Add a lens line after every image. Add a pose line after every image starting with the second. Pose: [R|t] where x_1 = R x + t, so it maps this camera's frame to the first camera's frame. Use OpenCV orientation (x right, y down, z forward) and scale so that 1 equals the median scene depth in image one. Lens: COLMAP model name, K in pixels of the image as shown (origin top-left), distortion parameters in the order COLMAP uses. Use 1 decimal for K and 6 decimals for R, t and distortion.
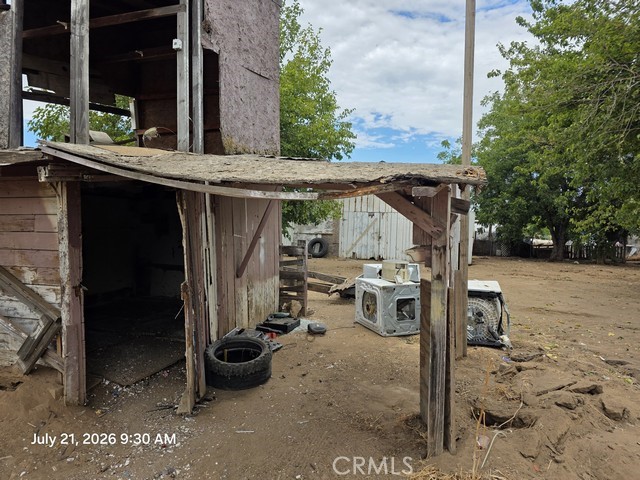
lens RADIAL K [[429.4, 0, 325.6], [0, 429.4, 230.7], [0, 0, 1]] dist [0.078655, -0.072456]
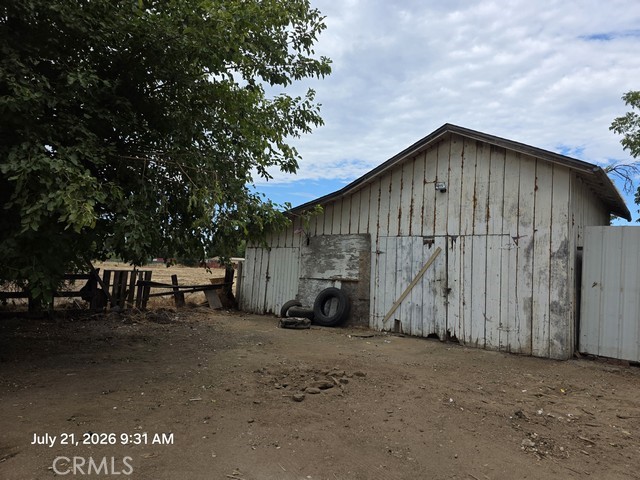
lens RADIAL K [[426.1, 0, 342.4], [0, 426.1, 240.5], [0, 0, 1]] dist [0.076904, -0.058279]
pose [[0.933810, -0.010505, -0.357614, 0.762297], [-0.020883, 0.996264, -0.083796, 0.012494], [0.357159, 0.085718, 0.930102, 2.200638]]
